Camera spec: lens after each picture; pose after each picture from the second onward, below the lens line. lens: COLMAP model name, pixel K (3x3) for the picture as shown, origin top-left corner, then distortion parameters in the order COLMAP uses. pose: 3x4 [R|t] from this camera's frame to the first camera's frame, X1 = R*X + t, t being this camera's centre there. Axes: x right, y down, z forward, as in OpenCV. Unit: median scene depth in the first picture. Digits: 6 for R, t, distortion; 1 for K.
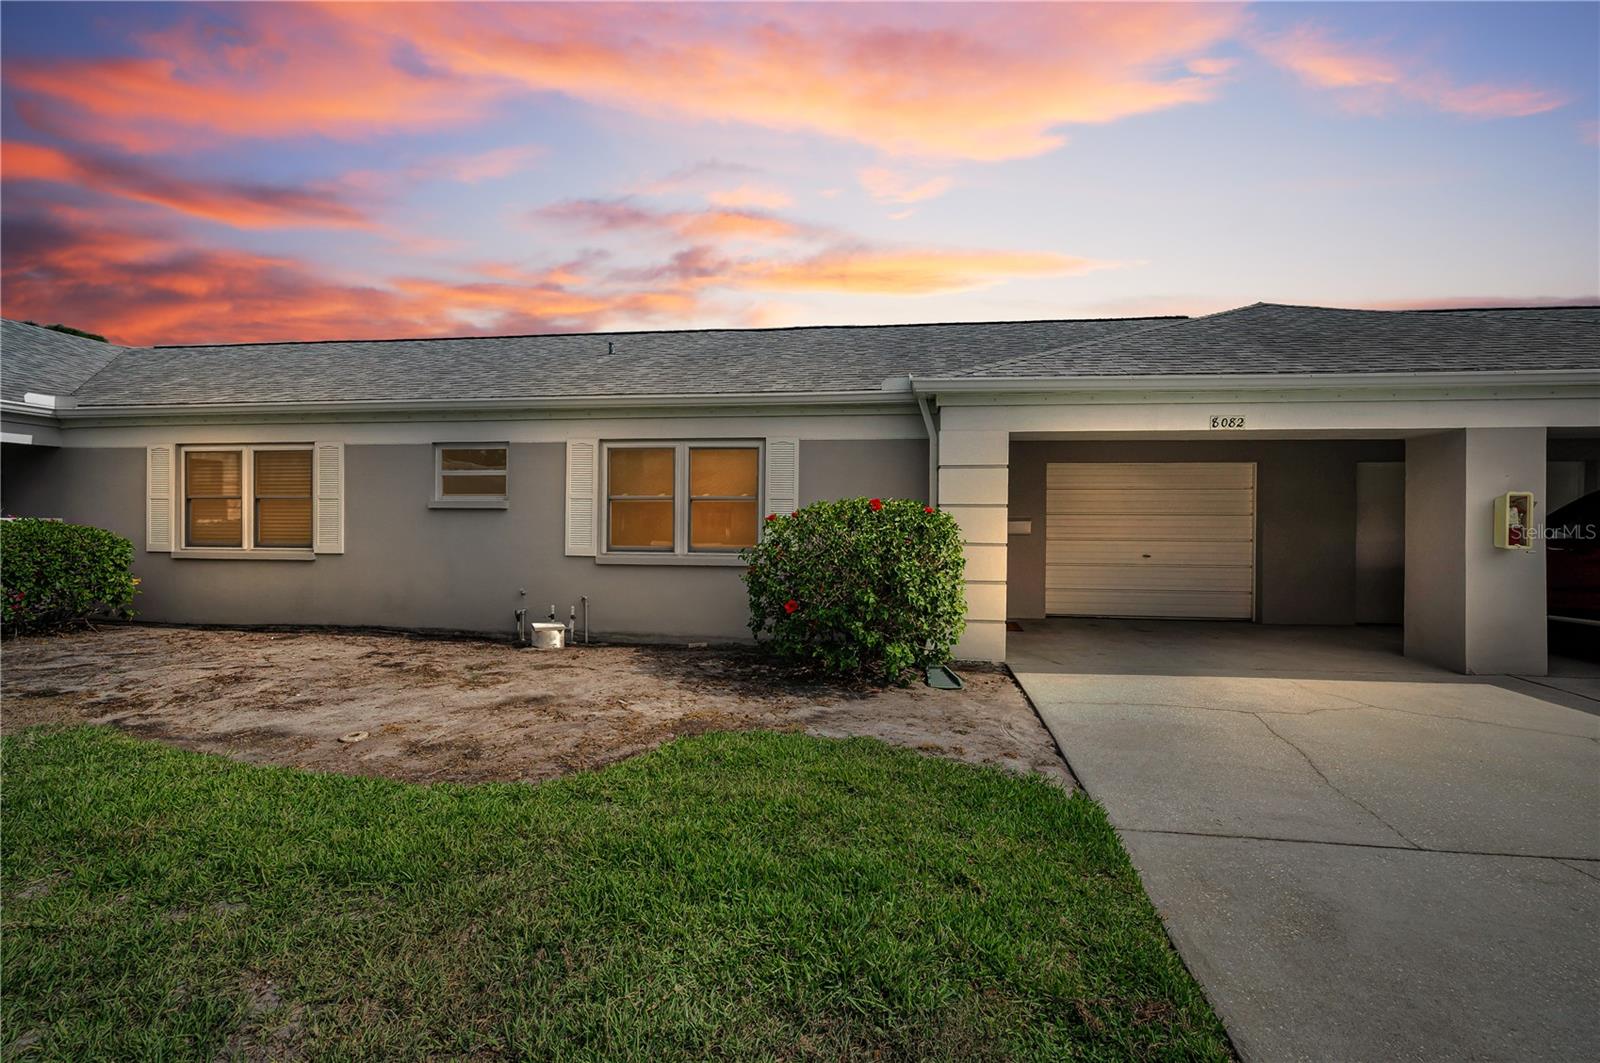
lens RADIAL K [[743.2, 0, 800.6], [0, 743.2, 534.9], [0, 0, 1]] dist [0.002591, 0.000320]
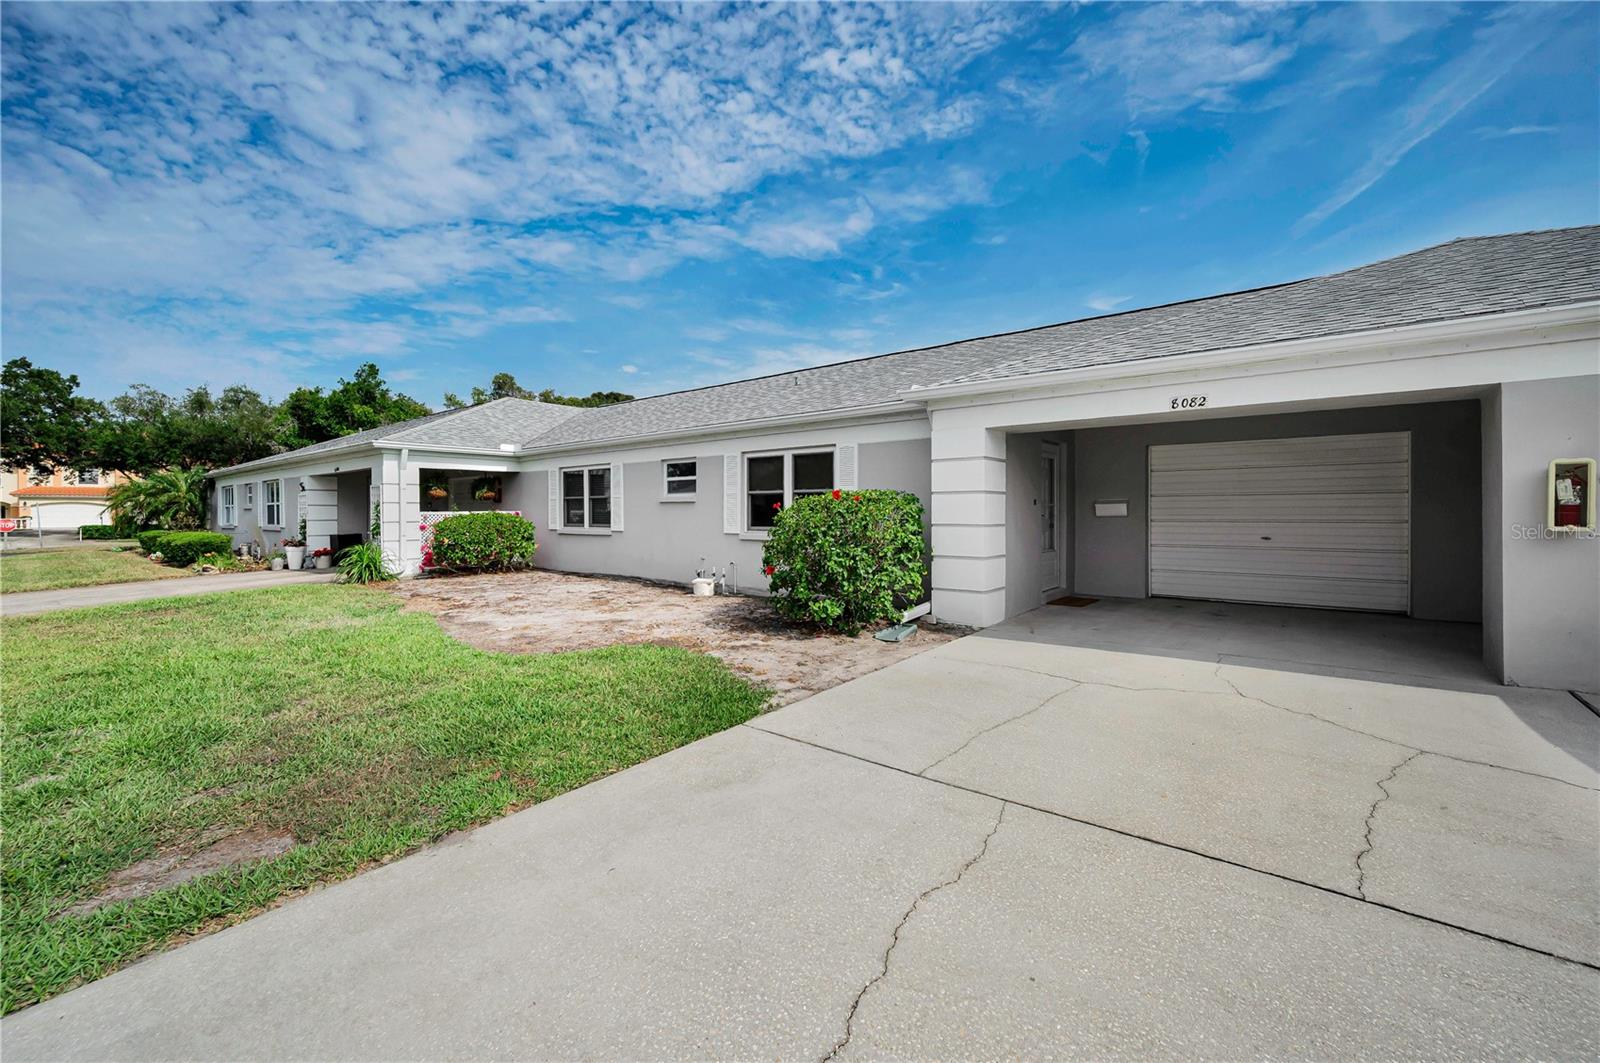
lens RADIAL K [[643.6, 0, 807.7], [0, 643.6, 509.4], [0, 0, 1]] dist [-0.000771, 0.000316]
pose [[0.860521, -0.012165, -0.509270, 0.489337], [0.004577, 0.999859, -0.016150, 0.002841], [0.509395, 0.011567, 0.860455, 0.002019]]
